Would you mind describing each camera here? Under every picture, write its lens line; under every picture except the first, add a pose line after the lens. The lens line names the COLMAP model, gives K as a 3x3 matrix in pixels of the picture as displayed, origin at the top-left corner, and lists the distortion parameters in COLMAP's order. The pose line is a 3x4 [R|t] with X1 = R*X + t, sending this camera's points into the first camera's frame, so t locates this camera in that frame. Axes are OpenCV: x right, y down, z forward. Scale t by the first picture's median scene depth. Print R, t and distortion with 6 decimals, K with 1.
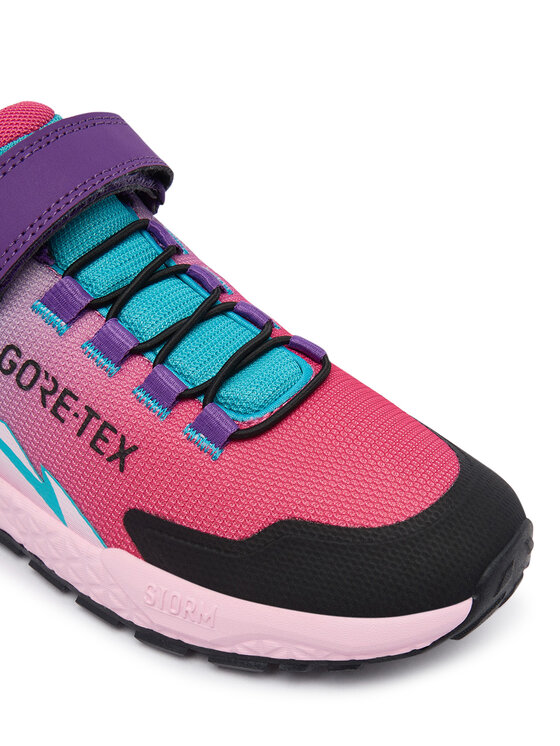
lens RADIAL K [[696.8, 0, 280.9], [0, 696.8, 372.1], [0, 0, 1]] dist [-0.025983, 0.000000]
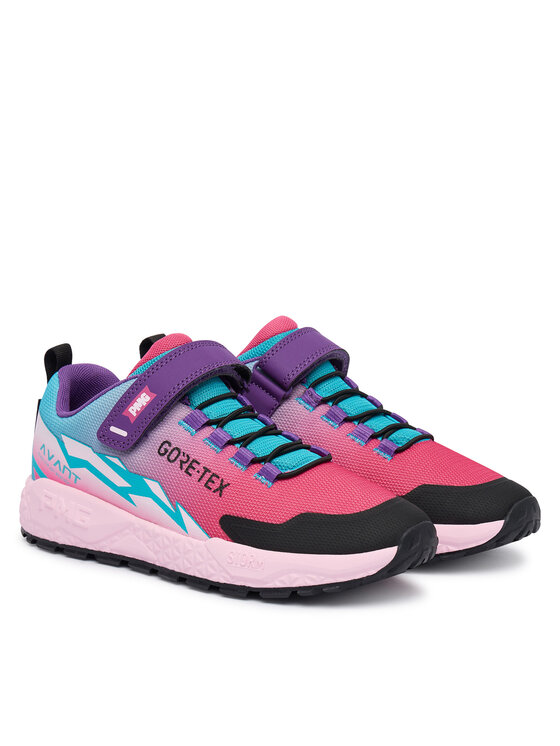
lens RADIAL K [[1771.5, 0, 280.0], [0, 1771.5, 373.0], [0, 0, 1]] dist [0.111787, 0.000000]
pose [[0.996078, -0.007013, -0.088201, 0.367463], [-0.035624, 0.880694, -0.472345, 2.132048], [0.080990, 0.473634, 0.876990, -3.421618]]
